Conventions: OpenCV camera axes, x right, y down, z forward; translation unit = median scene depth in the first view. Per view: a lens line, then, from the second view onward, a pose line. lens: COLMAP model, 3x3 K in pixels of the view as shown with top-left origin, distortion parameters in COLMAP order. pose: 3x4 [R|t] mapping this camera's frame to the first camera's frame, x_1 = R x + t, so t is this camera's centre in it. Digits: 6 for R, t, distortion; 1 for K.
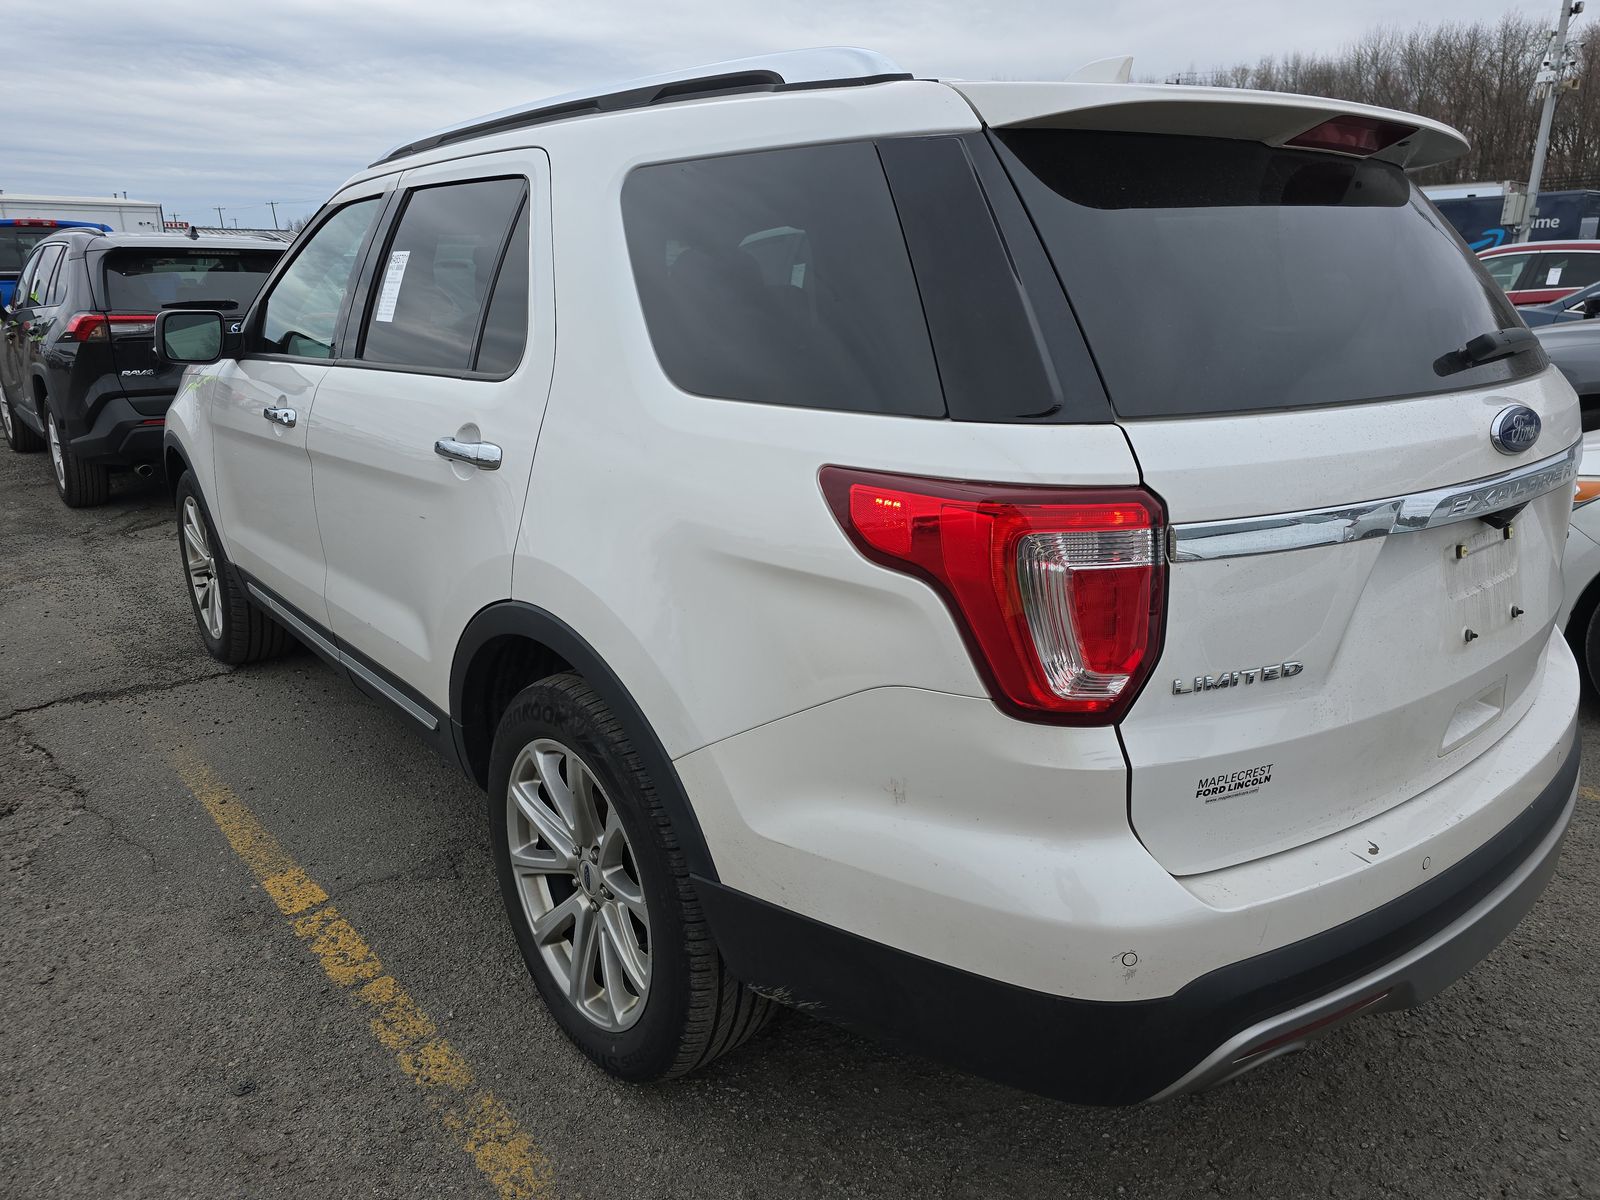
lens RADIAL K [[1072.4, 0, 811.7], [0, 1072.4, 600.9], [0, 0, 1]] dist [0.037007, -0.021856]
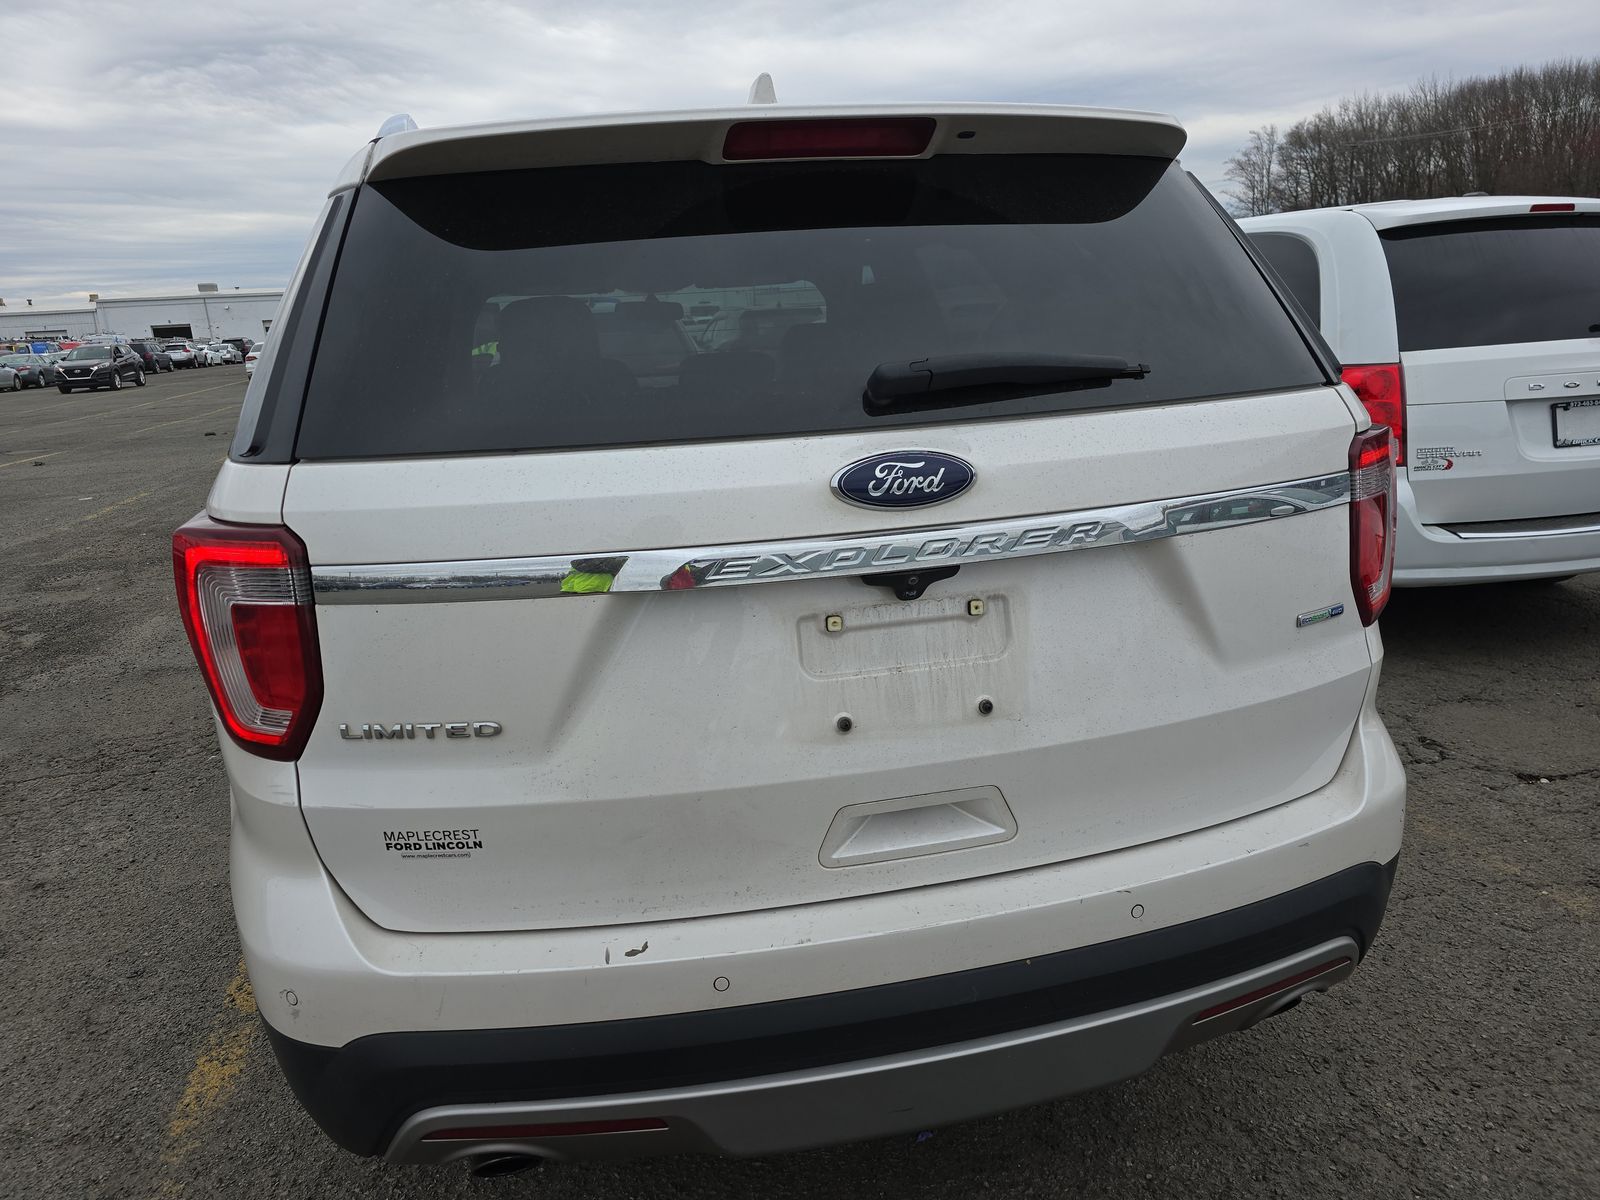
lens RADIAL K [[1075.1, 0, 796.8], [0, 1075.1, 581.8], [0, 0, 1]] dist [0.002983, 0.001472]
pose [[0.895891, 0.062434, -0.439865, 1.097160], [-0.081732, 0.996340, -0.025048, -0.063487], [0.436691, 0.058391, 0.897714, 0.279403]]
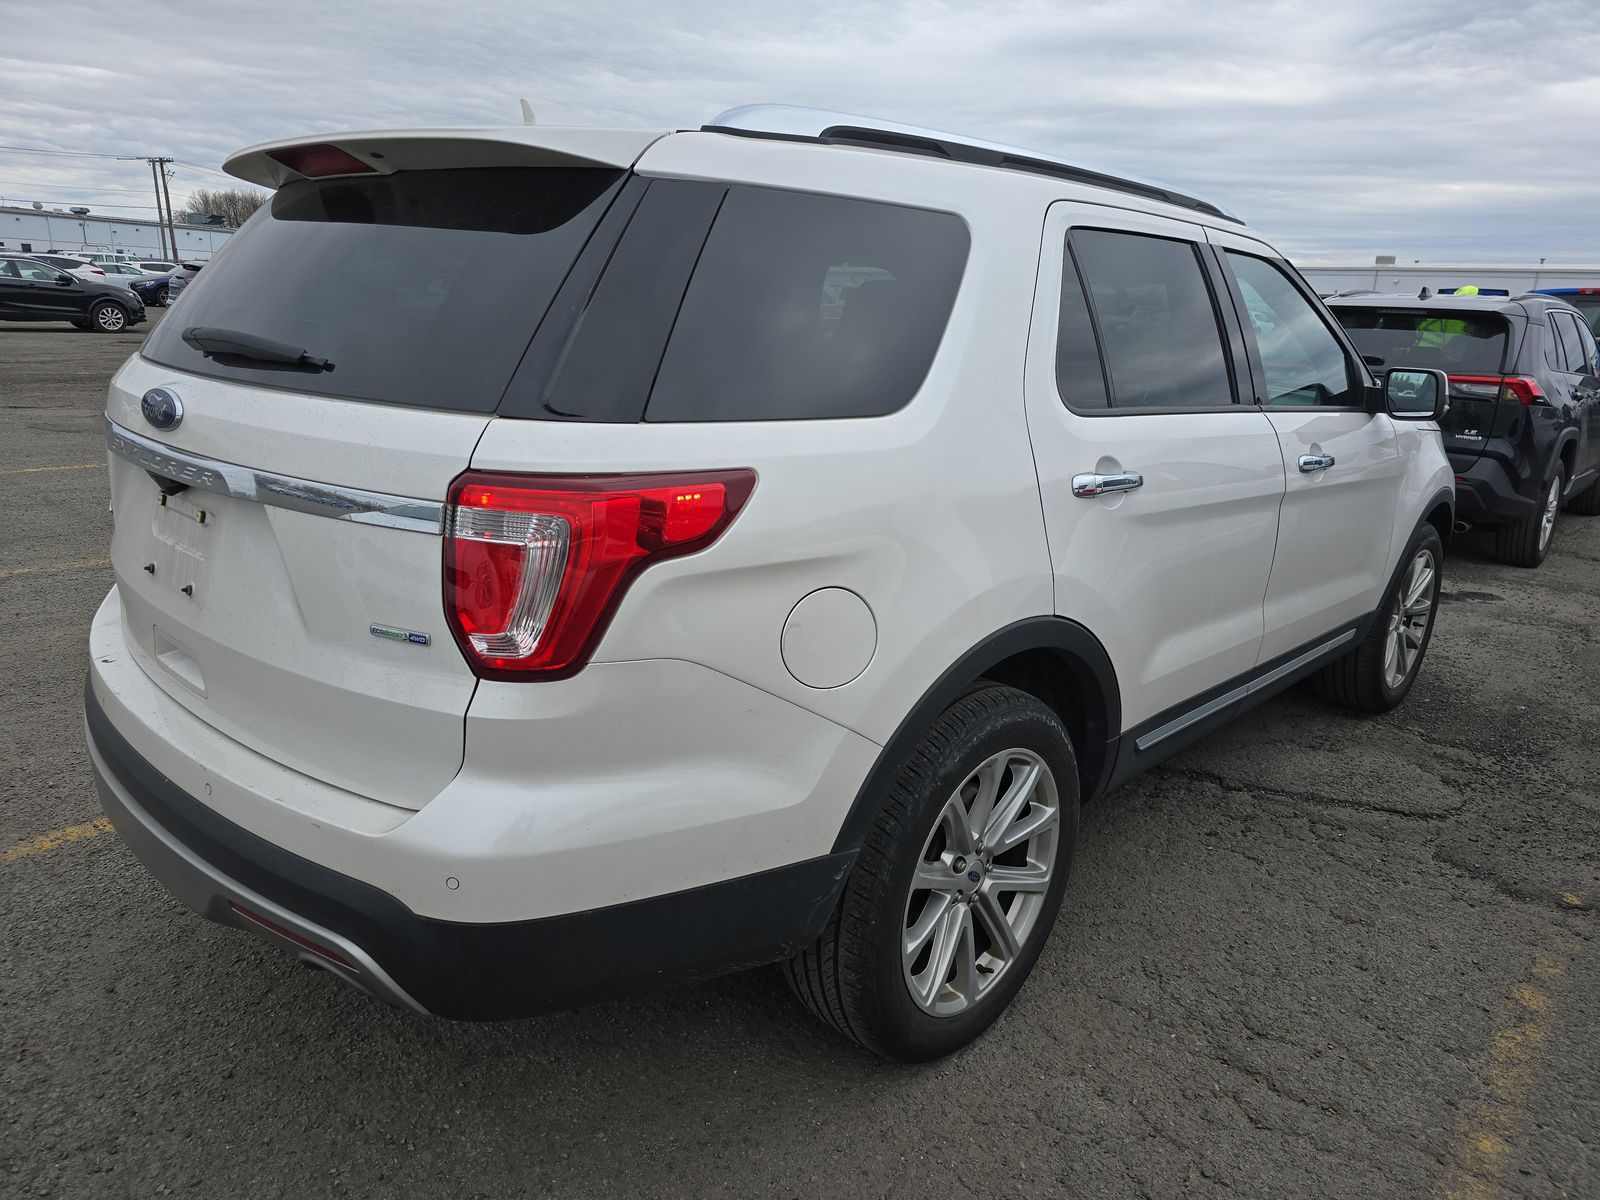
lens RADIAL K [[1072.4, 0, 811.7], [0, 1072.4, 600.9], [0, 0, 1]] dist [0.037007, -0.021856]
pose [[0.135360, 0.272065, -0.952711, 2.211385], [-0.325500, 0.920401, 0.216592, -0.516404], [0.935803, 0.280790, 0.213143, 1.682327]]
